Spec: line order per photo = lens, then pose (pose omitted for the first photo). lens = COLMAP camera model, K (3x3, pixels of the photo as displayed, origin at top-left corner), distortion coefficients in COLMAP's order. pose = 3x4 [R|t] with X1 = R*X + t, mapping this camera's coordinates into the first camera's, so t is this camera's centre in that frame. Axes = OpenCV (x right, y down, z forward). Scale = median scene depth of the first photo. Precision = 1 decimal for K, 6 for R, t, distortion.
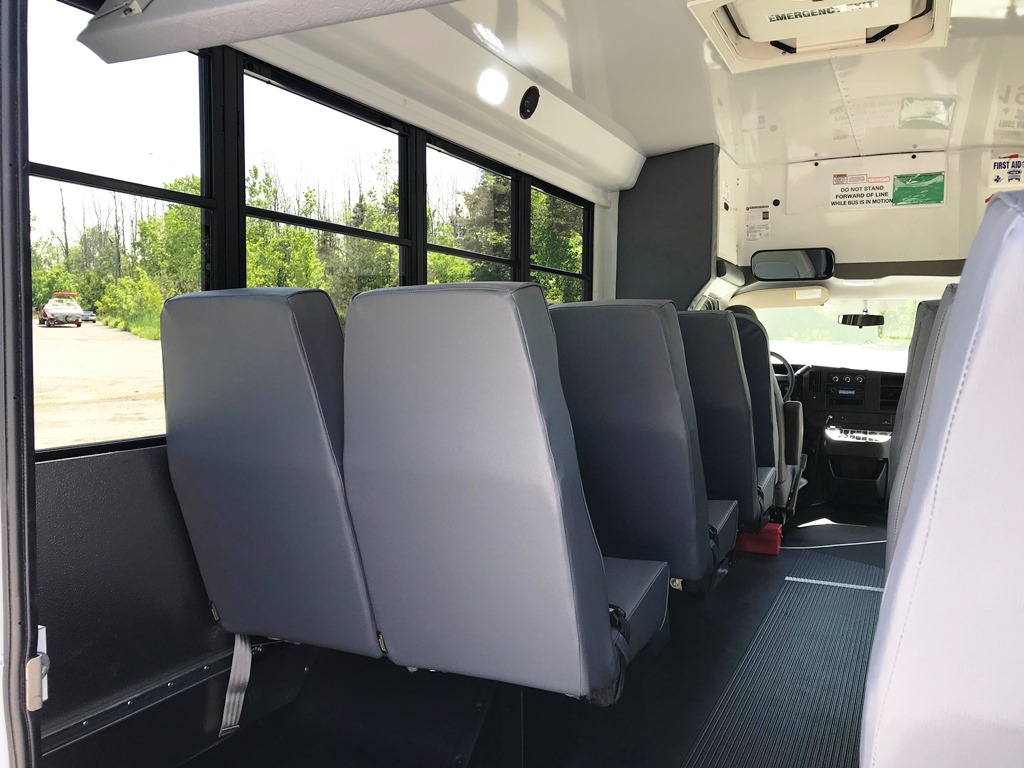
lens RADIAL K [[846.4, 0, 510.8], [0, 846.4, 375.6], [0, 0, 1]] dist [0.041316, -0.041964]
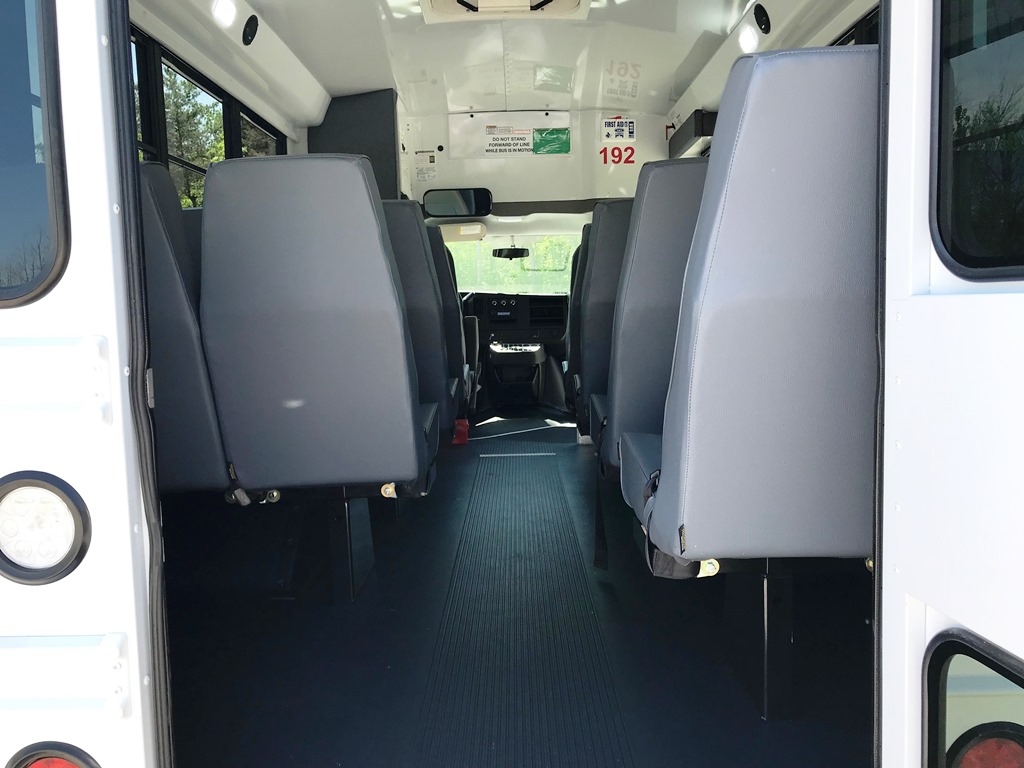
lens RADIAL K [[846.4, 0, 518.0], [0, 846.4, 381.7], [0, 0, 1]] dist [0.041316, -0.041964]
pose [[0.902083, -0.072208, 0.425479, -0.107704], [0.052681, 0.996955, 0.057501, 0.052166], [-0.428335, -0.029456, 0.903140, -0.089294]]
